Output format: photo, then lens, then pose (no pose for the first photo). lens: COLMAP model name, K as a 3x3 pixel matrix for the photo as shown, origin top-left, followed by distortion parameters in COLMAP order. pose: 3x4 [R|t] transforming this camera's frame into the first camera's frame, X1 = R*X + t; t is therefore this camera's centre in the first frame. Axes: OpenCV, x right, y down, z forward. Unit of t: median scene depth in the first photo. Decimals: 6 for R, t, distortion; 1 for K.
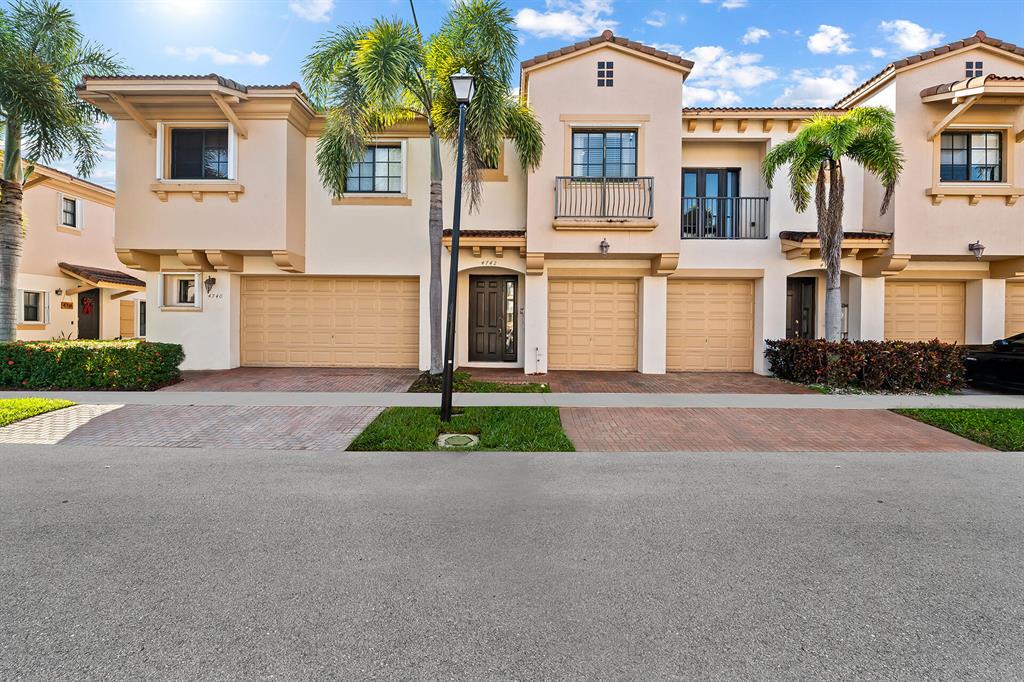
lens RADIAL K [[465.9, 0, 511.3], [0, 465.9, 339.0], [0, 0, 1]] dist [0.003355, -0.002052]
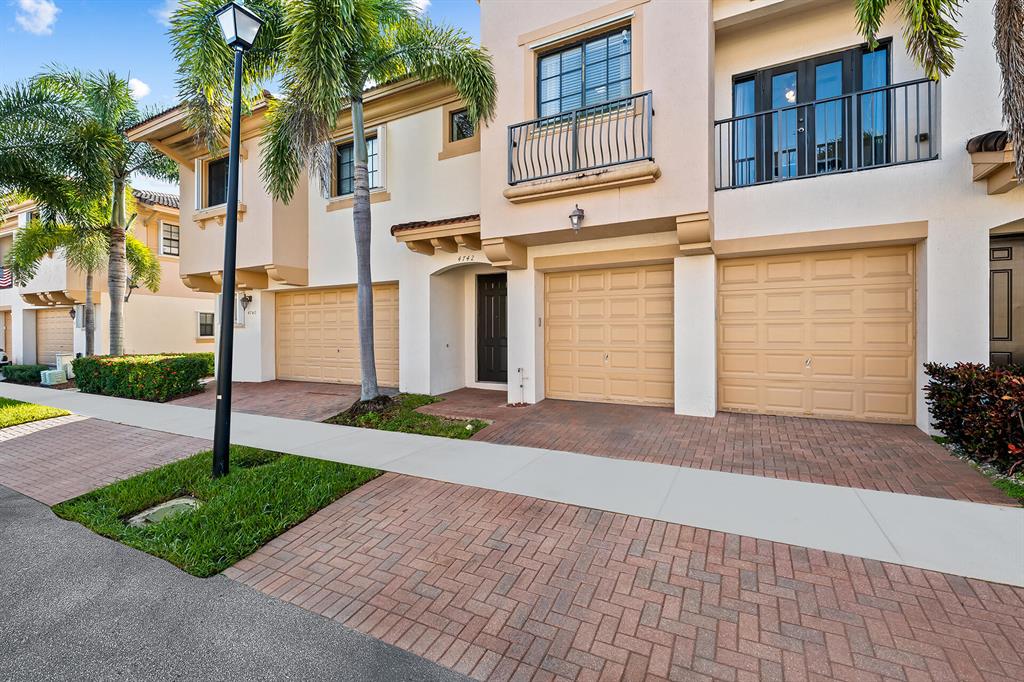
lens RADIAL K [[465.9, 0, 512.1], [0, 465.9, 339.2], [0, 0, 1]] dist [0.003355, -0.002052]
pose [[0.876394, -0.006375, -0.481553, 0.396187], [0.005520, 0.999980, -0.003193, -0.025213], [0.481563, 0.000140, 0.876411, 0.355407]]
